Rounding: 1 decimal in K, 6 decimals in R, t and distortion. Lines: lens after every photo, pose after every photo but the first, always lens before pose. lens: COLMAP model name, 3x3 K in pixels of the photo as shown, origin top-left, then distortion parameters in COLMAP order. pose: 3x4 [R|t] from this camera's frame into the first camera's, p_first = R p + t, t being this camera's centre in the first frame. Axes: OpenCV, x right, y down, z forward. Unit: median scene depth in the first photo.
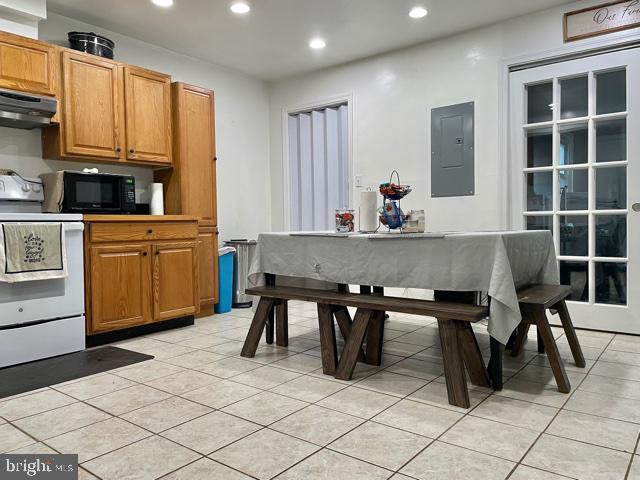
lens RADIAL K [[482.1, 0, 324.1], [0, 482.1, 234.3], [0, 0, 1]] dist [0.070101, -0.067736]
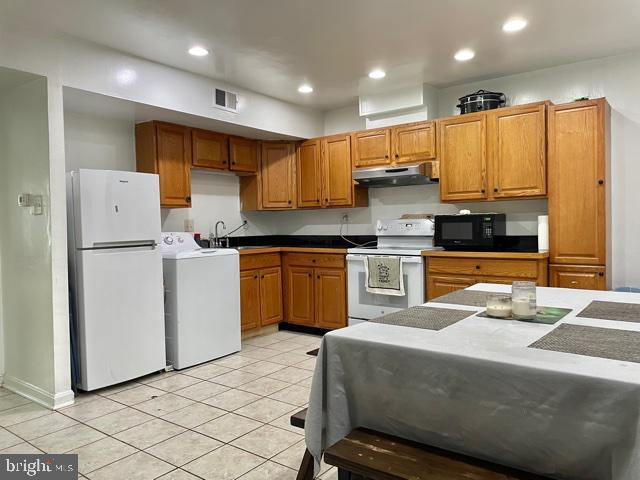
lens RADIAL K [[482.1, 0, 319.9], [0, 482.1, 237.2], [0, 0, 1]] dist [0.070101, -0.067736]
pose [[0.011592, 0.041379, -0.999076, 0.740678], [-0.006742, 0.999124, 0.041302, -0.119639], [0.999910, 0.006257, 0.011861, 0.661297]]
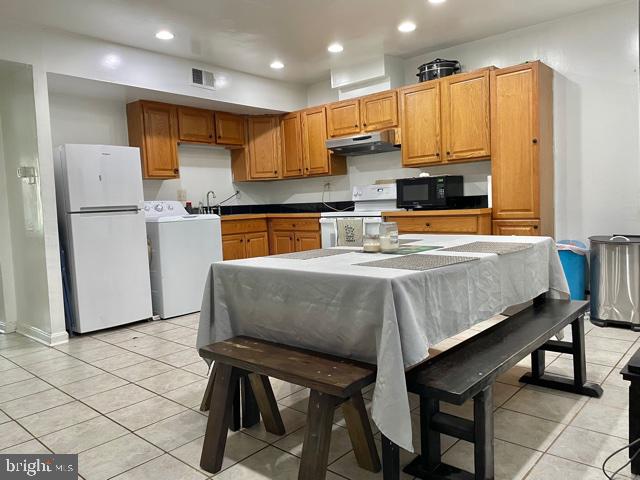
lens RADIAL K [[482.1, 0, 324.8], [0, 482.1, 236.3], [0, 0, 1]] dist [0.070101, -0.067736]
pose [[-0.067082, 0.084794, -0.994138, 0.858735], [0.018062, 0.996322, 0.083762, -0.083527], [0.997584, -0.012337, -0.068367, 0.863902]]
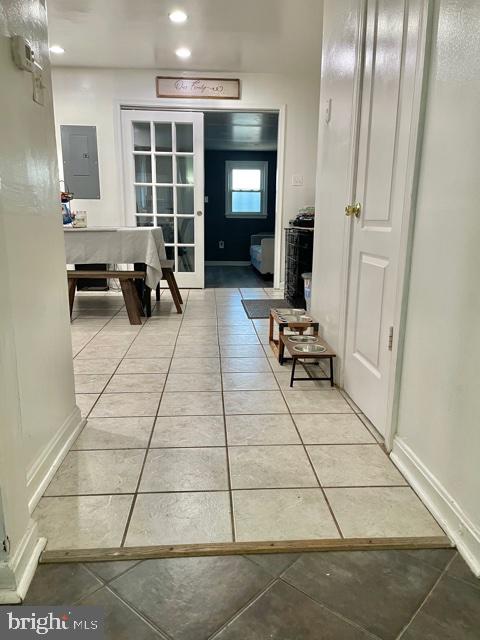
lens RADIAL K [[482.1, 0, 235.9], [0, 482.1, 320.8], [0, 0, 1]] dist [0.070101, -0.067736]
pose [[0.753264, -0.116324, 0.647350, -0.371694], [-0.007236, 0.982711, 0.185006, -0.000870], [-0.657679, -0.144043, 0.739399, -0.353887]]
